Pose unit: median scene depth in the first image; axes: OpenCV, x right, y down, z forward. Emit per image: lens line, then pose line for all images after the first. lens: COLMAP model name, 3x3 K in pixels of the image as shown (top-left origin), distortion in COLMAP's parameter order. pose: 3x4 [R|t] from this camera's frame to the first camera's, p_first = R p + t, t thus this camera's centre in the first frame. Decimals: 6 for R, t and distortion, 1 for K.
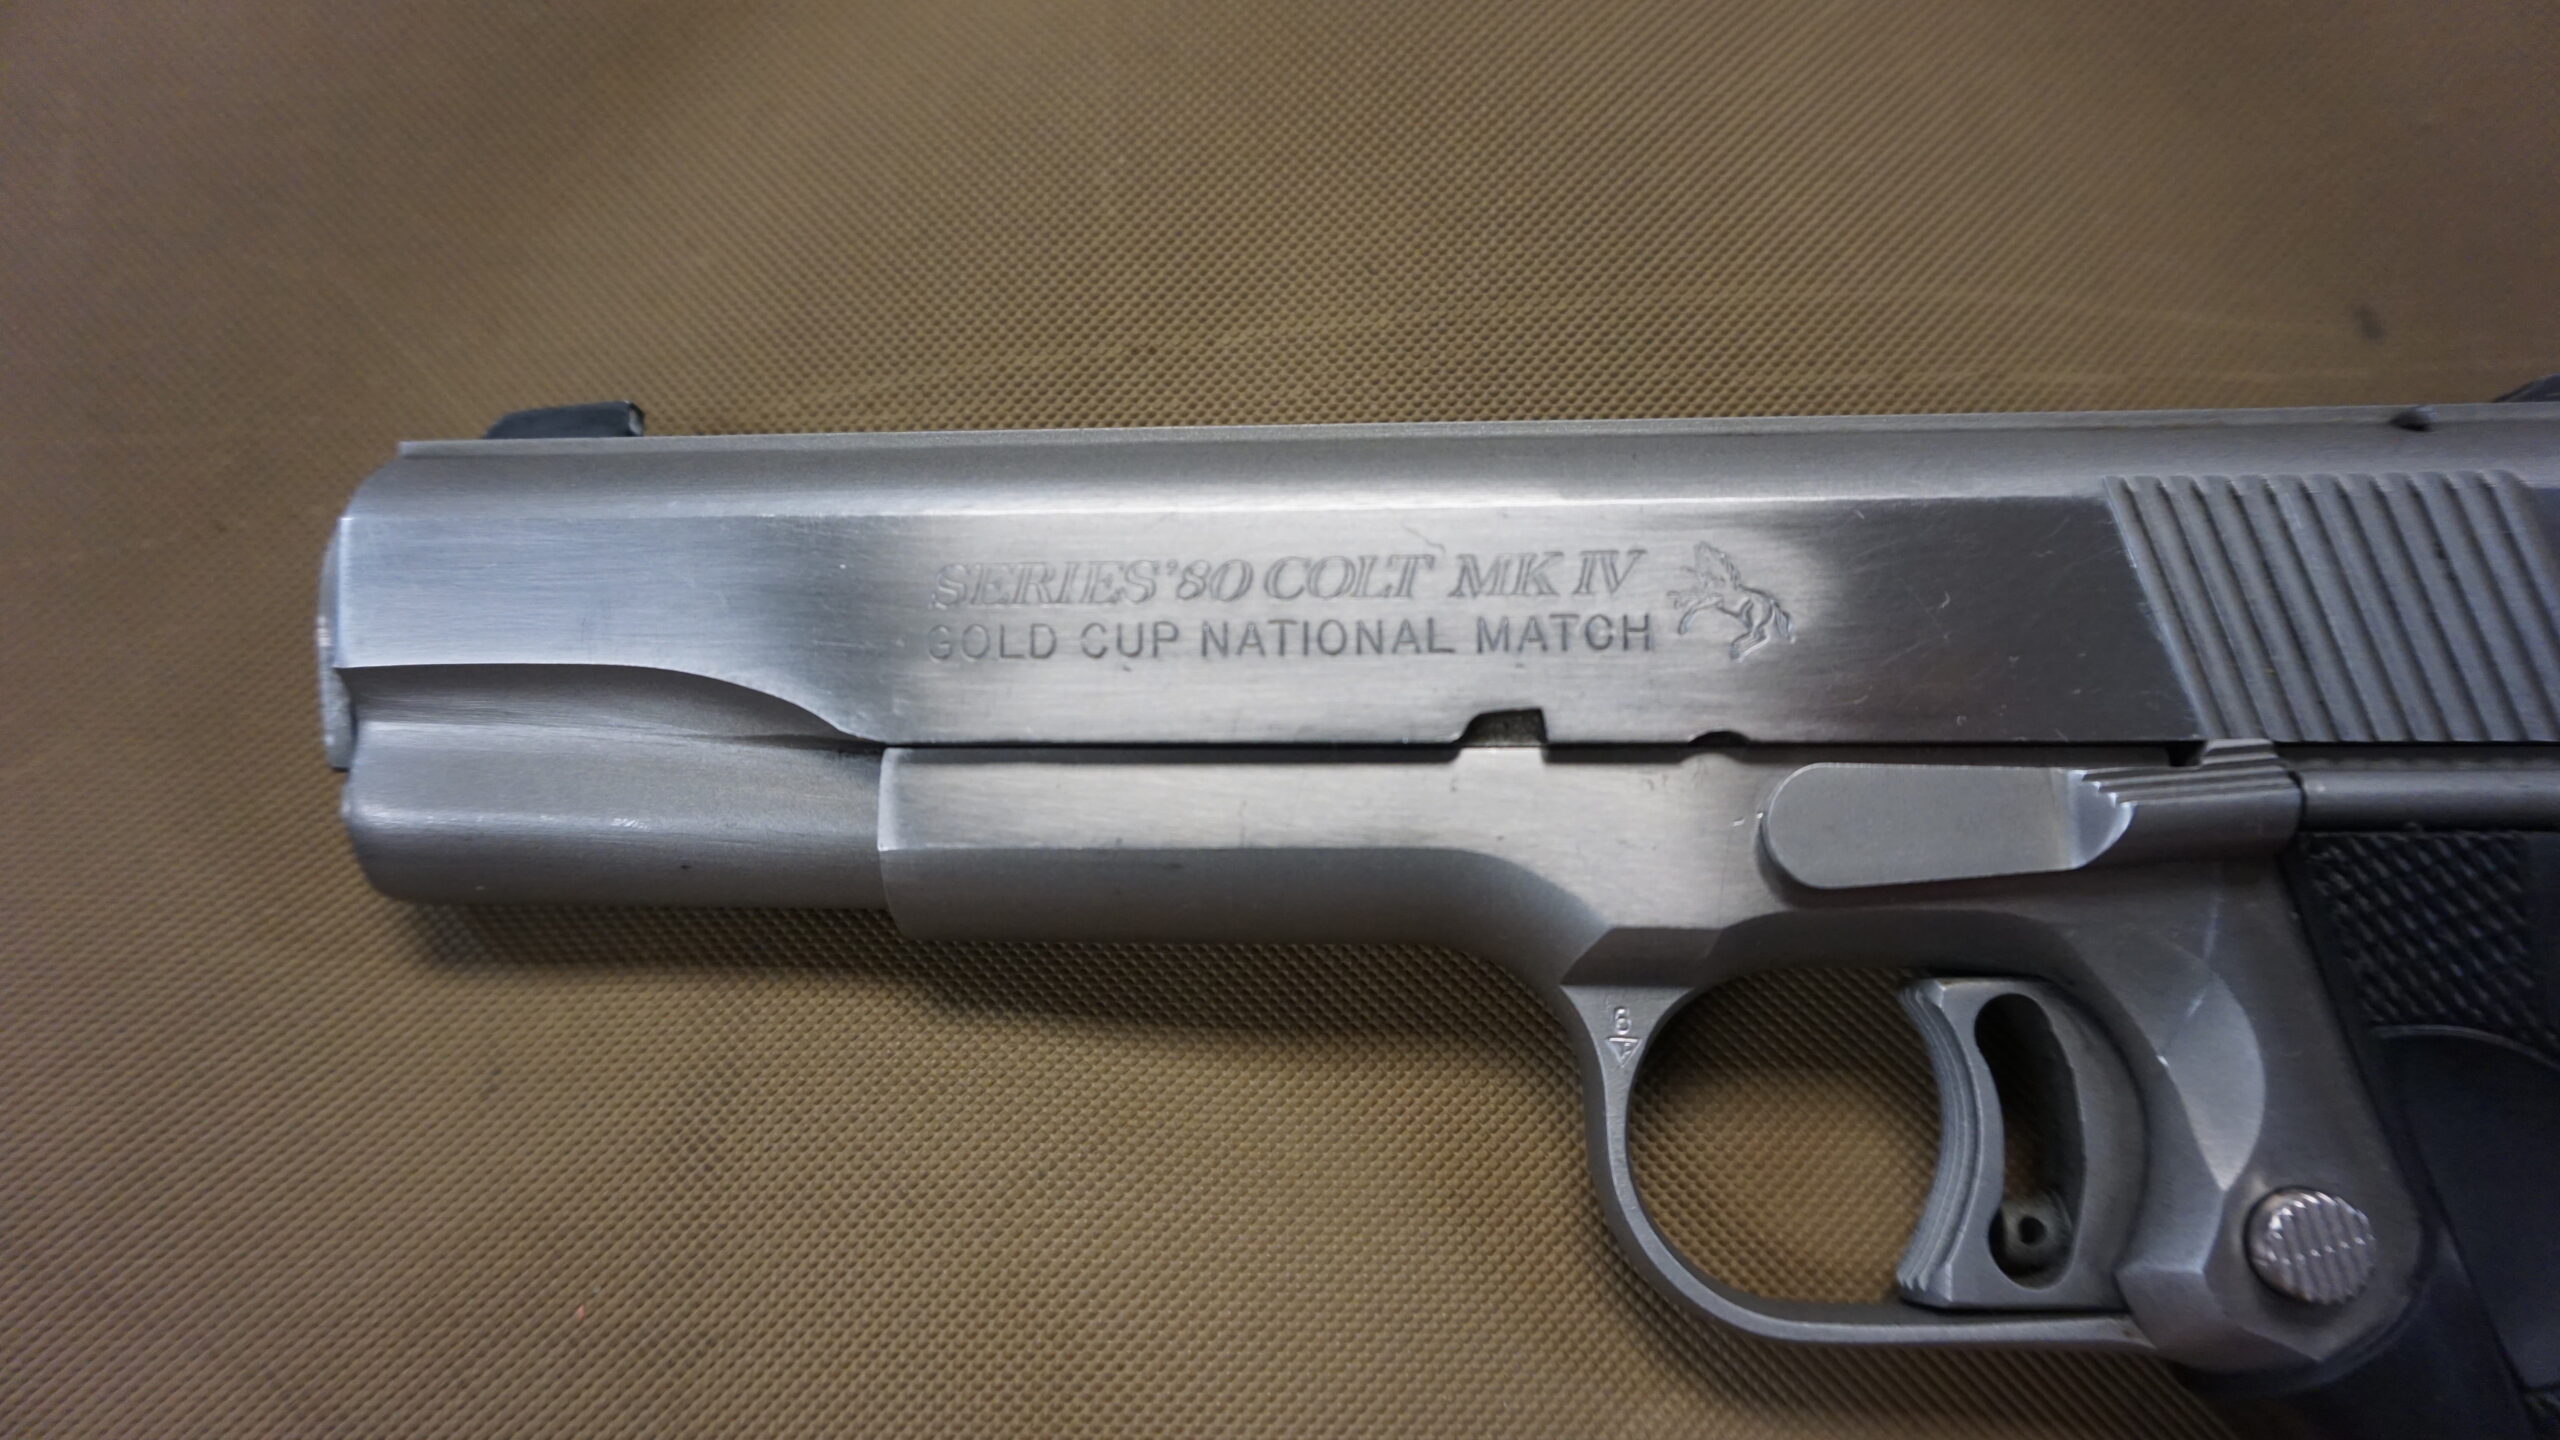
lens RADIAL K [[1748.5, 0, 1315.7], [0, 1748.5, 719.4], [0, 0, 1]] dist [-0.009256, 0.002864]
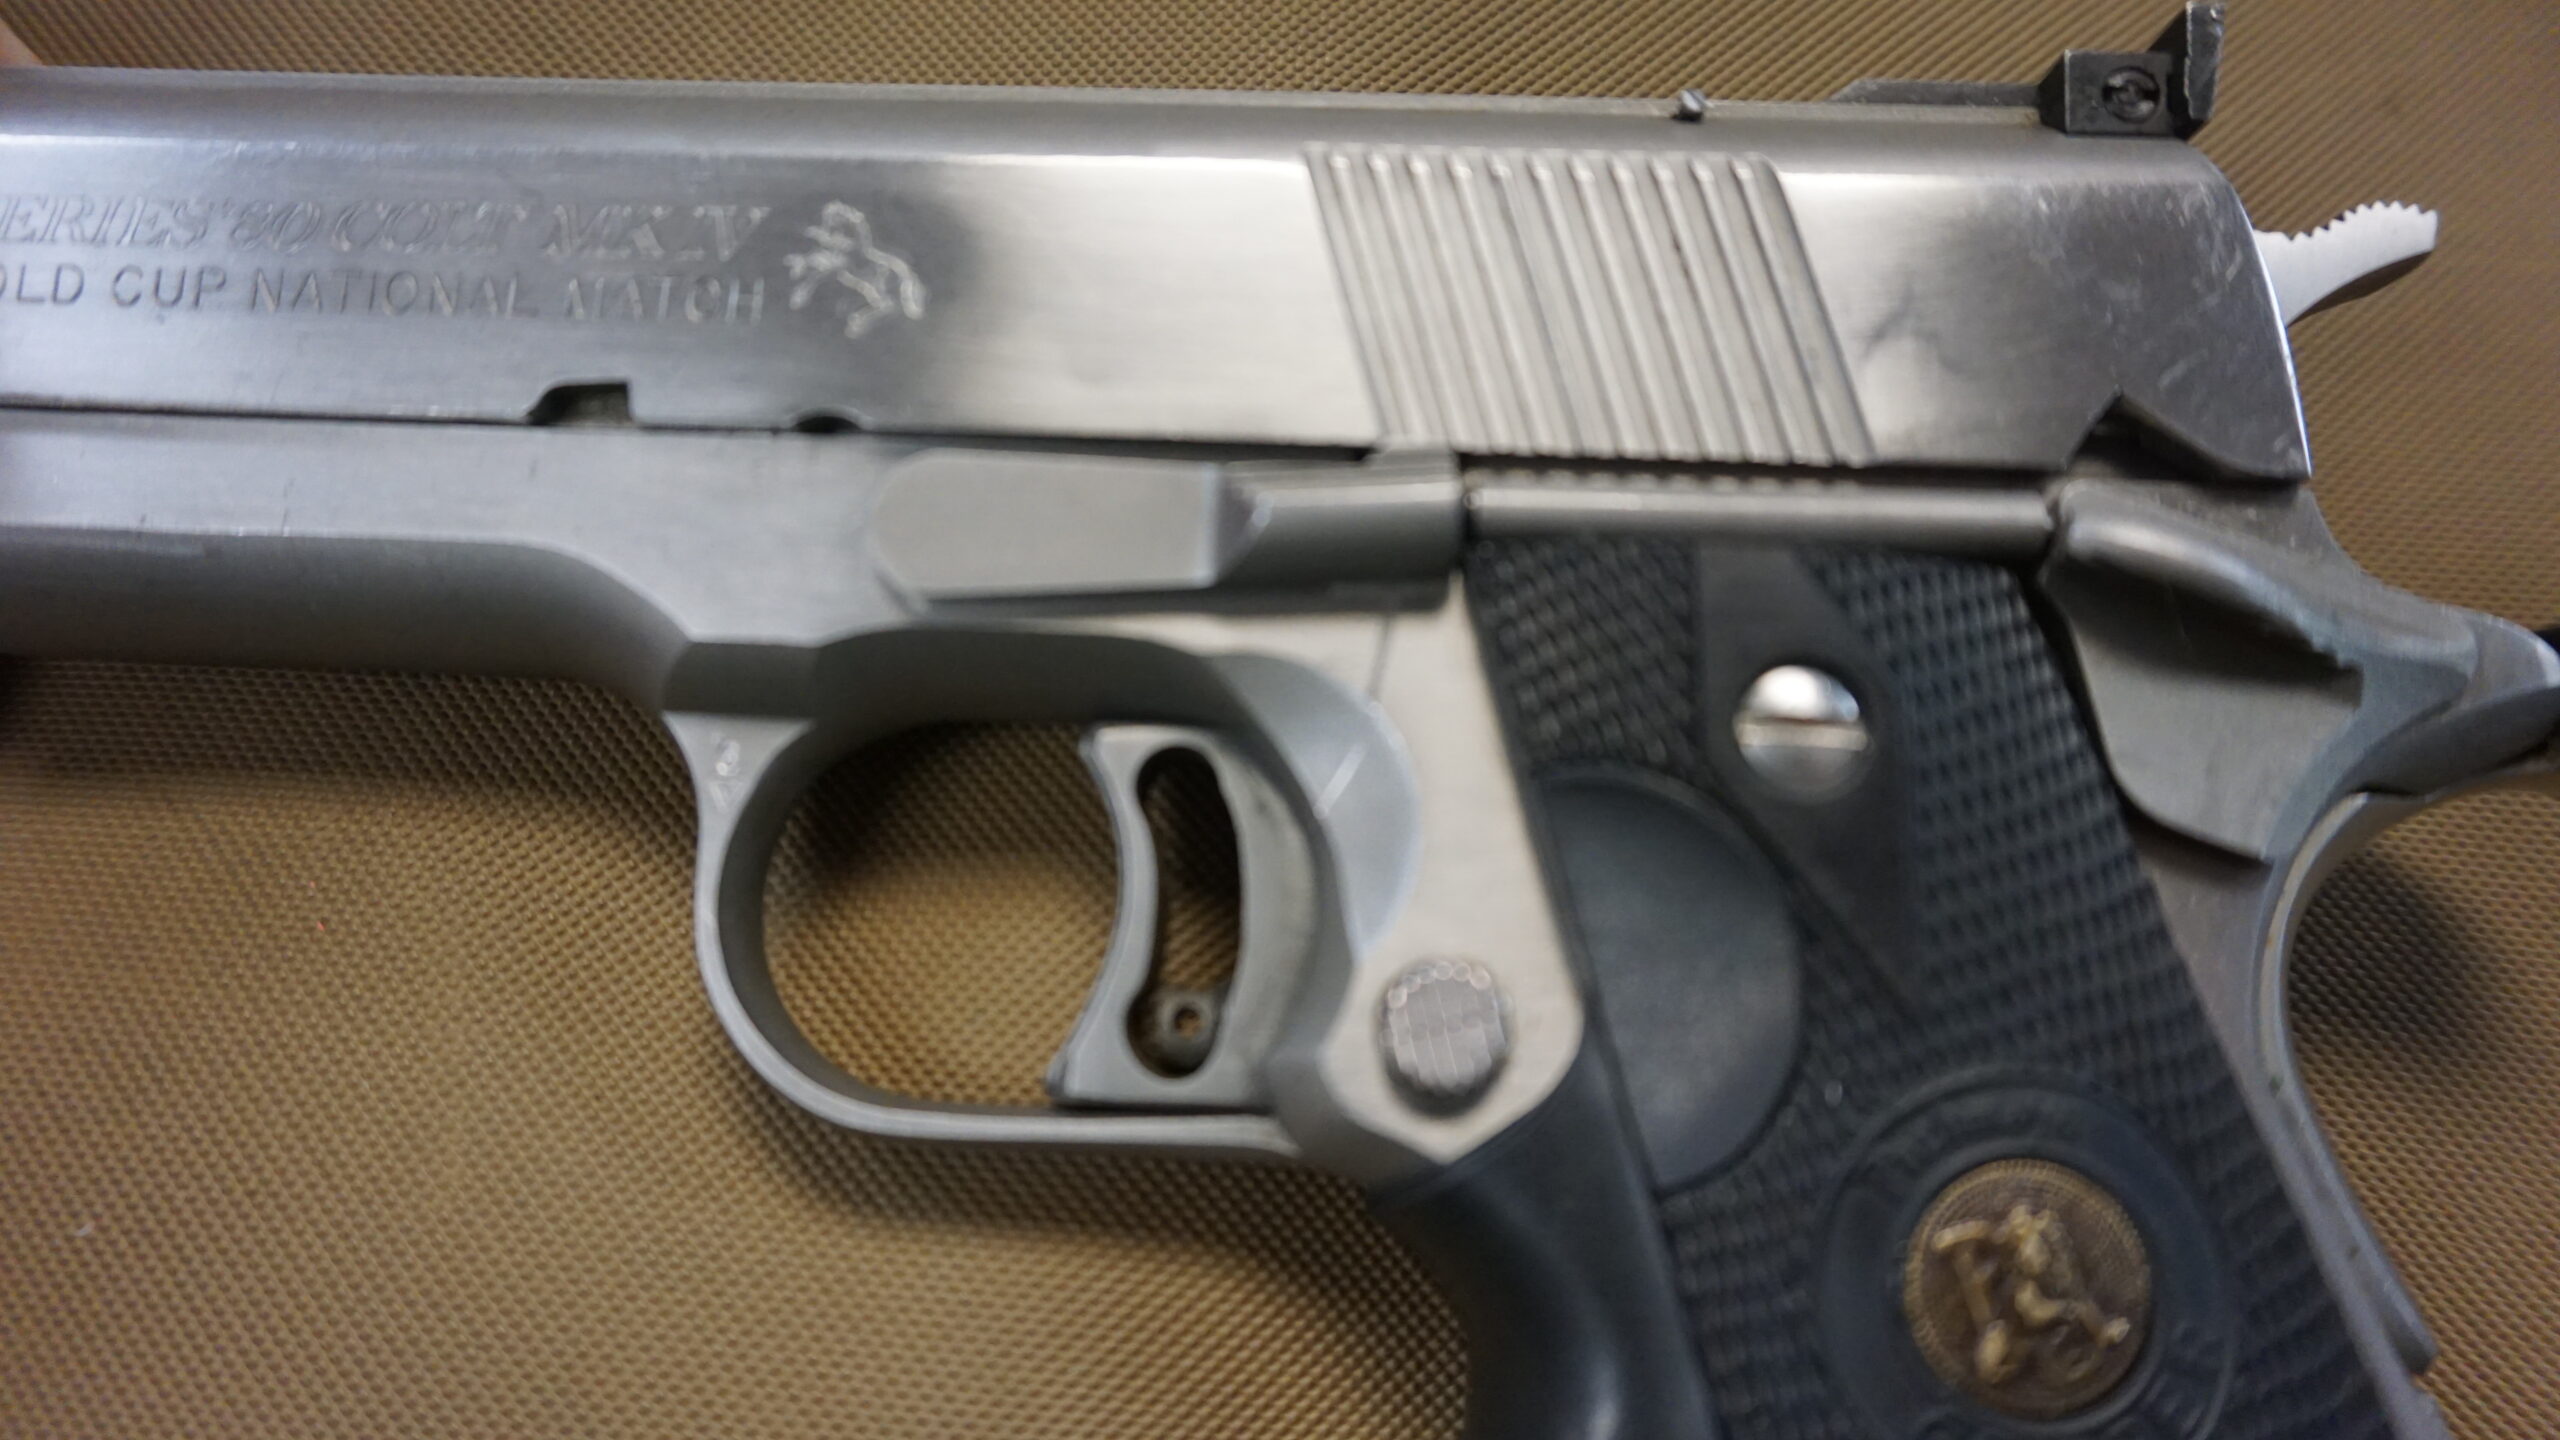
lens RADIAL K [[1748.5, 0, 1315.7], [0, 1748.5, 719.4], [0, 0, 1]] dist [-0.009256, 0.002864]
pose [[0.999023, 0.040368, 0.017983, 0.450101], [-0.040264, 0.999171, -0.006089, 0.148986], [-0.018214, 0.005359, 0.999820, 0.138724]]
